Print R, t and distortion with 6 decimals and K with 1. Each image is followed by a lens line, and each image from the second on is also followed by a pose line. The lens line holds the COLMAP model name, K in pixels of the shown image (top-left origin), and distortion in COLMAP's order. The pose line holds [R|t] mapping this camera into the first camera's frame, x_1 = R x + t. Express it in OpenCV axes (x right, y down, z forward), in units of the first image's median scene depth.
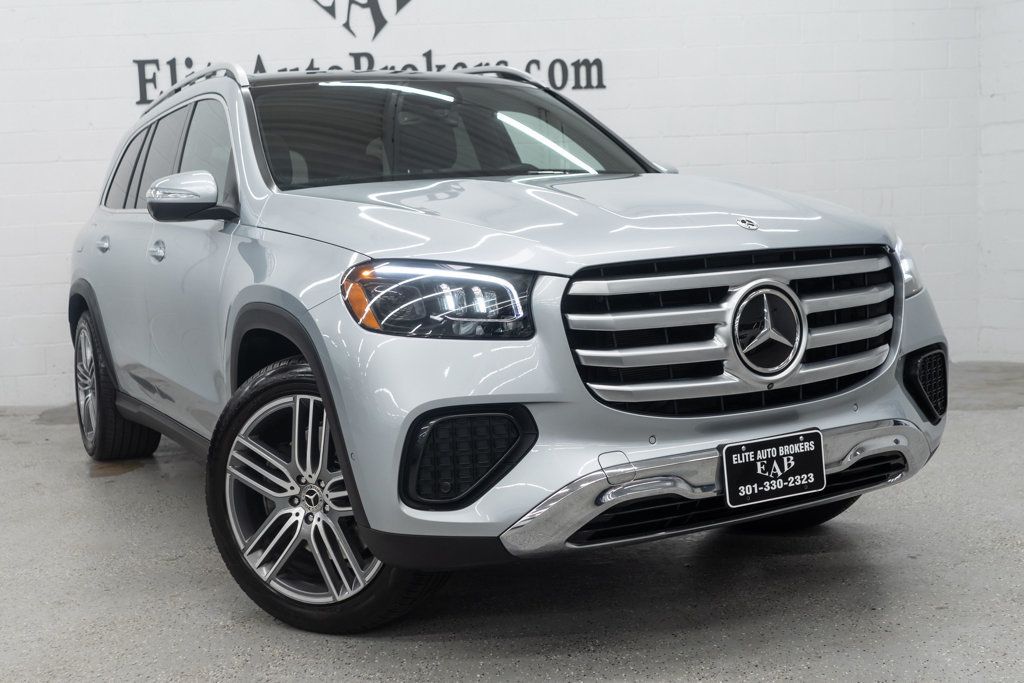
lens RADIAL K [[1160.4, 0, 533.3], [0, 1160.4, 339.5], [0, 0, 1]] dist [-0.038236, 0.004089]
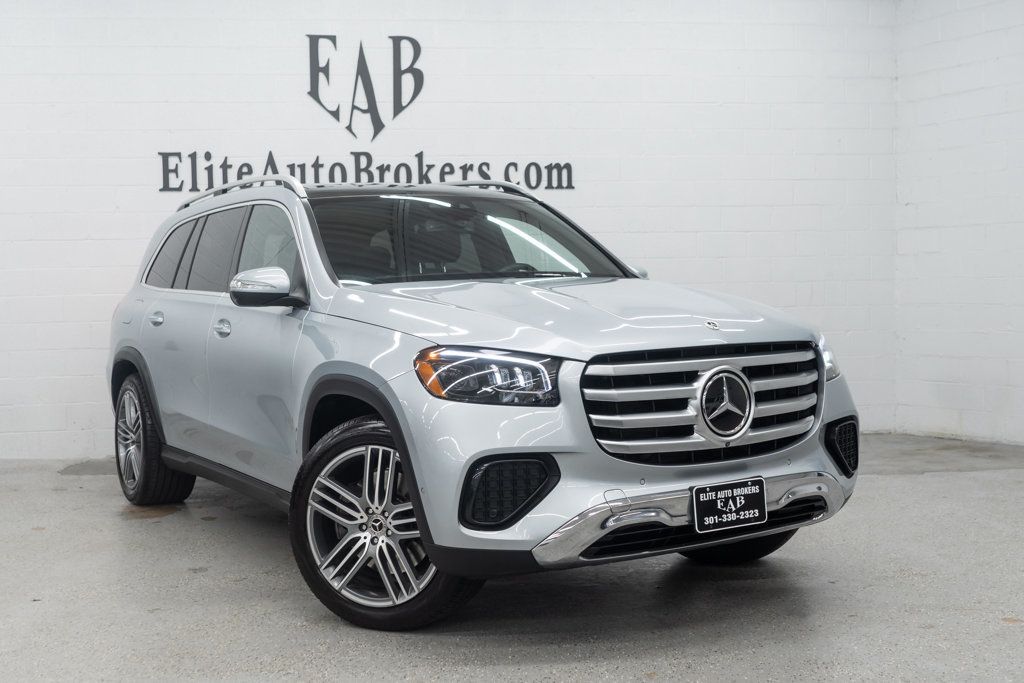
lens RADIAL K [[1244.2, 0, 509.2], [0, 1244.2, 330.9], [0, 0, 1]] dist [-0.043069, -0.032366]
pose [[0.998488, 0.023050, 0.049902, -0.126979], [-0.019828, 0.997745, -0.064124, 0.005817], [-0.051268, 0.063037, 0.996693, -0.448821]]
